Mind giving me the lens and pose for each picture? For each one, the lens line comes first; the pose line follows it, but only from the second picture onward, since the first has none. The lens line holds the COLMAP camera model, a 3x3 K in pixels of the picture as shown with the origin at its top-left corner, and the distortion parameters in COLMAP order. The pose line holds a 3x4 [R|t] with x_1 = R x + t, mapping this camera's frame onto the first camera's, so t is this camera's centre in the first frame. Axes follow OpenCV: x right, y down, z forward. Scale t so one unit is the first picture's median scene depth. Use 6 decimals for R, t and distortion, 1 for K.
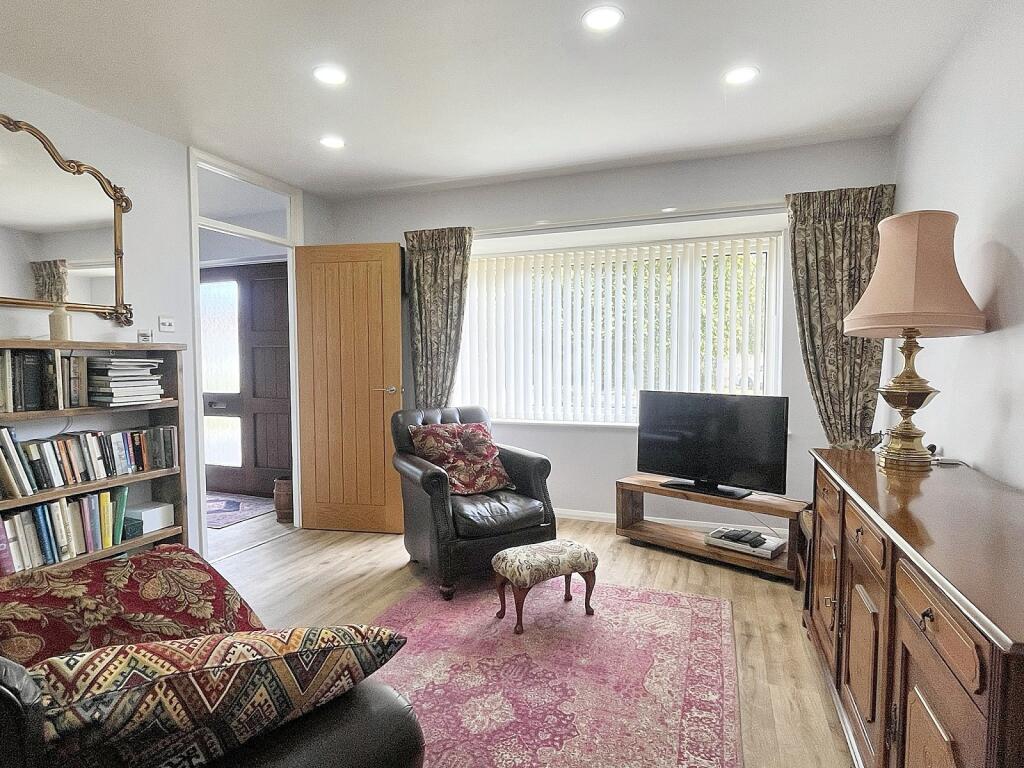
lens RADIAL K [[550.1, 0, 517.9], [0, 550.1, 386.3], [0, 0, 1]] dist [-0.003236, -0.000445]
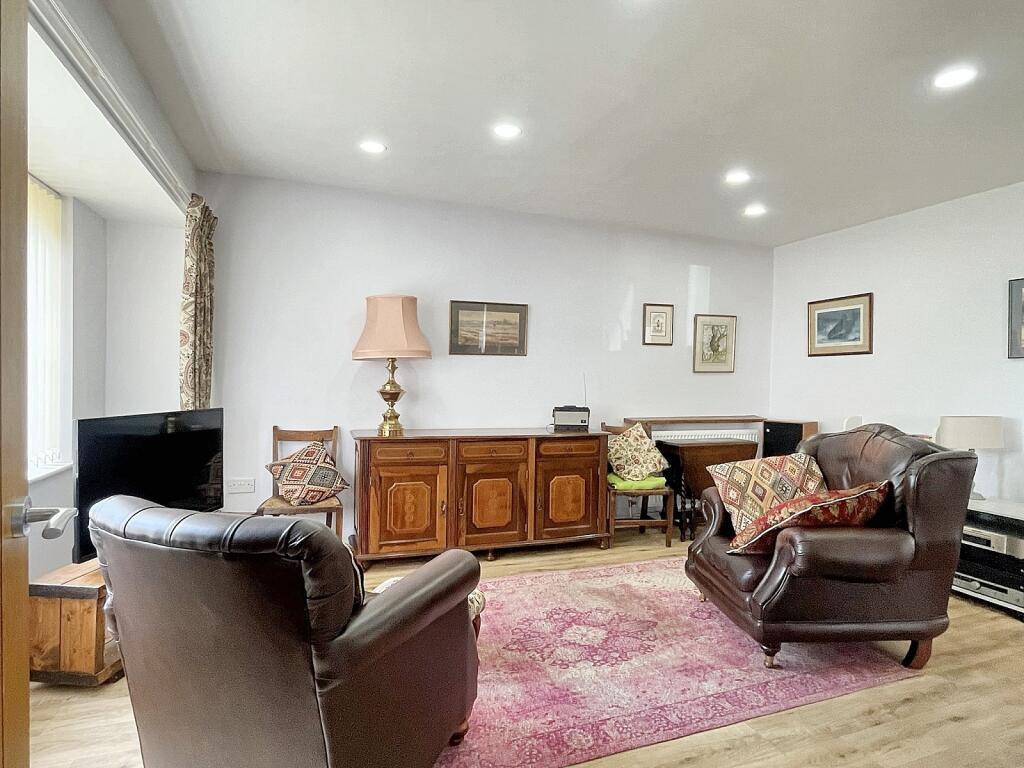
lens RADIAL K [[550.1, 0, 517.9], [0, 550.1, 386.3], [0, 0, 1]] dist [-0.003236, -0.000445]
pose [[-0.652664, -0.030226, 0.757044, -0.719815], [0.012312, 0.998649, 0.050488, -0.075224], [-0.757547, 0.042273, -0.651410, 1.478681]]
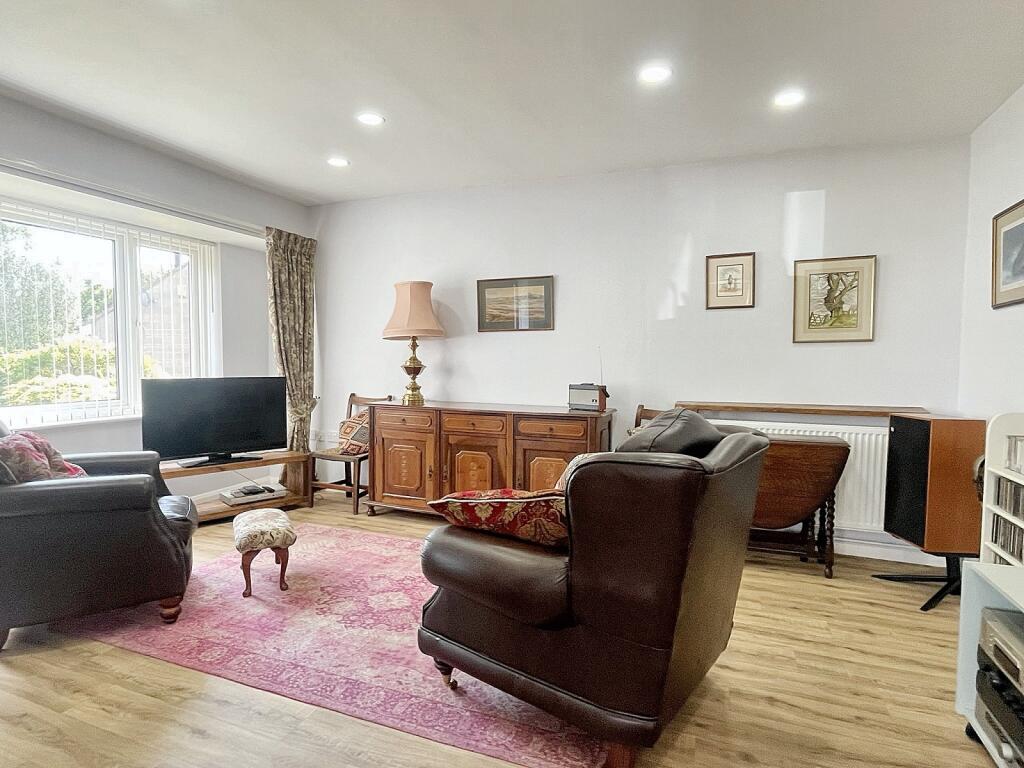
lens RADIAL K [[550.1, 0, 517.9], [0, 550.1, 386.3], [0, 0, 1]] dist [-0.003236, -0.000445]
pose [[0.018830, -0.054893, 0.998315, -1.051199], [0.037021, 0.997845, 0.054169, -0.012185], [-0.999137, 0.035939, 0.020822, 0.460692]]
